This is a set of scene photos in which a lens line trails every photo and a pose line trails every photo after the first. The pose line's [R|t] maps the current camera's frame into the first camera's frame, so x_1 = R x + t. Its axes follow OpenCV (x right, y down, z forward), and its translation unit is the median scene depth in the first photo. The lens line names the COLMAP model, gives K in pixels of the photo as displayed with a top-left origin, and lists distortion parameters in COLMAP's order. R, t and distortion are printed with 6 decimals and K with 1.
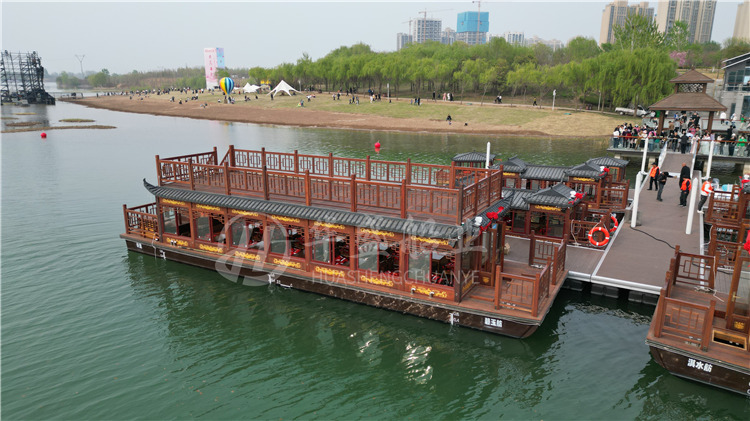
lens RADIAL K [[513.6, 0, 375.0], [0, 513.6, 210.5], [0, 0, 1]] dist [0.075085, -0.081023]
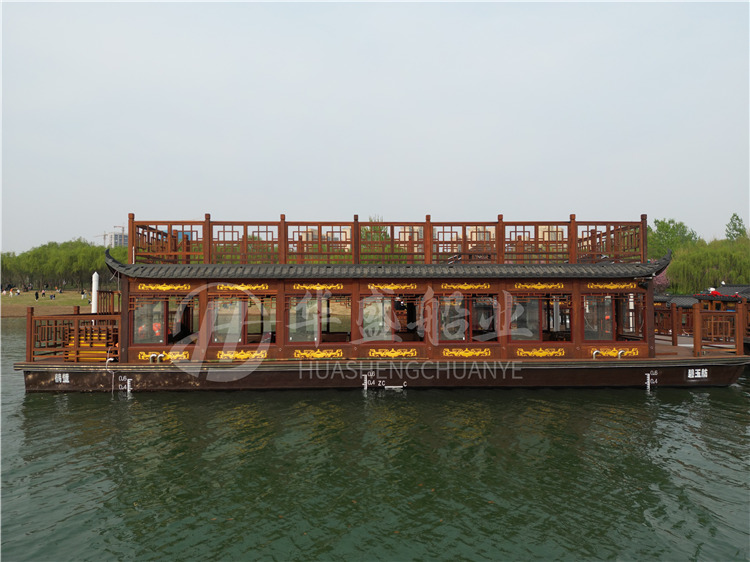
lens RADIAL K [[518.6, 0, 375.0], [0, 518.6, 281.0], [0, 0, 1]] dist [0.064185, -0.059566]
pose [[0.859620, 0.005596, 0.510903, -0.138234], [0.120496, 0.969515, -0.213359, 0.038782], [-0.496522, 0.244969, 0.832740, 0.102570]]
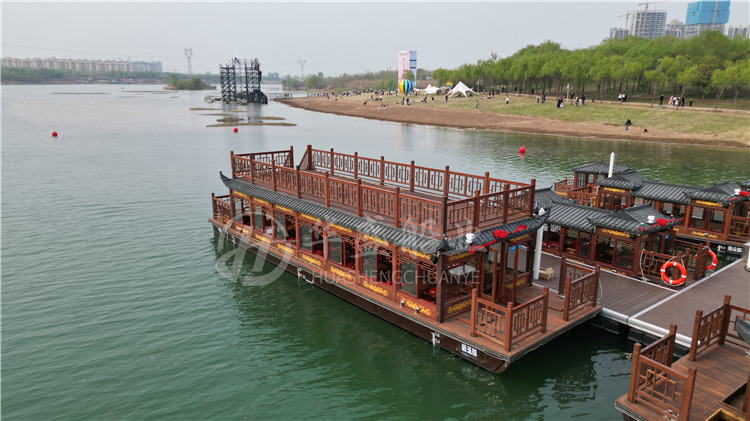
lens RADIAL K [[513.6, 0, 375.0], [0, 513.6, 210.5], [0, 0, 1]] dist [0.075085, -0.081023]
pose [[0.935669, 0.084442, -0.342625, 0.074704], [-0.084966, 0.996292, 0.013512, -0.005712], [0.342496, 0.016468, 0.939375, 0.016405]]
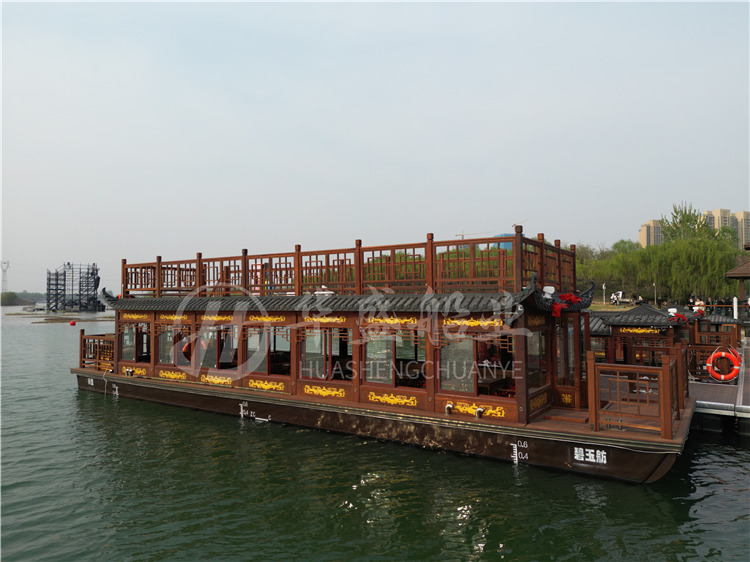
lens RADIAL K [[518.6, 0, 375.0], [0, 518.6, 281.0], [0, 0, 1]] dist [0.064185, -0.059566]
pose [[0.996981, -0.005888, -0.077416, 0.007547], [-0.015412, 0.962266, -0.271672, 0.039236], [0.076094, 0.272045, 0.959271, 0.075288]]
